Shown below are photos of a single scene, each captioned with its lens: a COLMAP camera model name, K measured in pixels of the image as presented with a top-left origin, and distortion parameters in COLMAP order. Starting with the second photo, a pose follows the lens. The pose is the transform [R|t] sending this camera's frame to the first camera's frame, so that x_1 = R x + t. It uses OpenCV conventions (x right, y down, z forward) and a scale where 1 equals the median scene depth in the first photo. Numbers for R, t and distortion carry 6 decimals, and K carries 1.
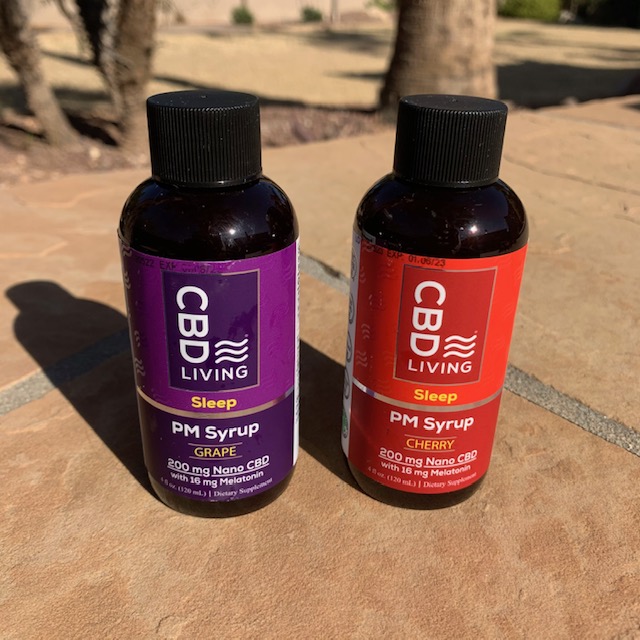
lens RADIAL K [[678.3, 0, 320.8], [0, 678.3, 316.3], [0, 0, 1]] dist [-0.018944, 0.000000]
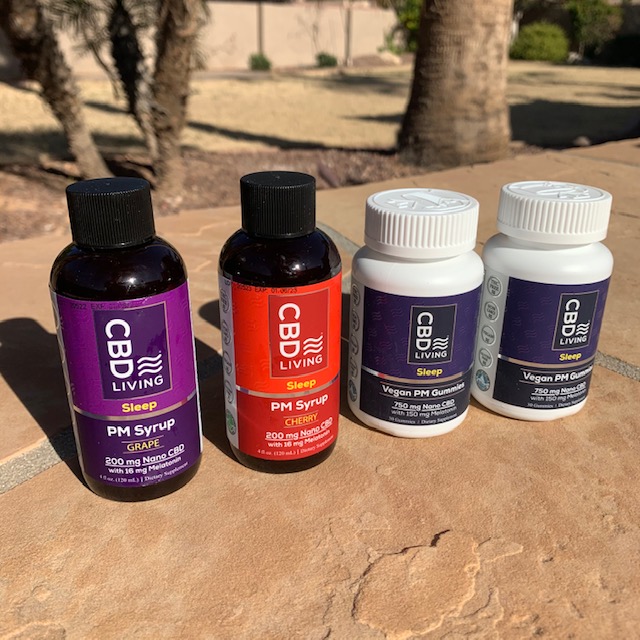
lens RADIAL K [[678.3, 0, 314.3], [0, 678.3, 320.0], [0, 0, 1]] dist [-0.018944, 0.000000]
pose [[0.999634, -0.007324, -0.026041, -0.191892], [0.006009, 0.998721, -0.050201, 0.095209], [0.026376, 0.050027, 0.998400, -0.381945]]
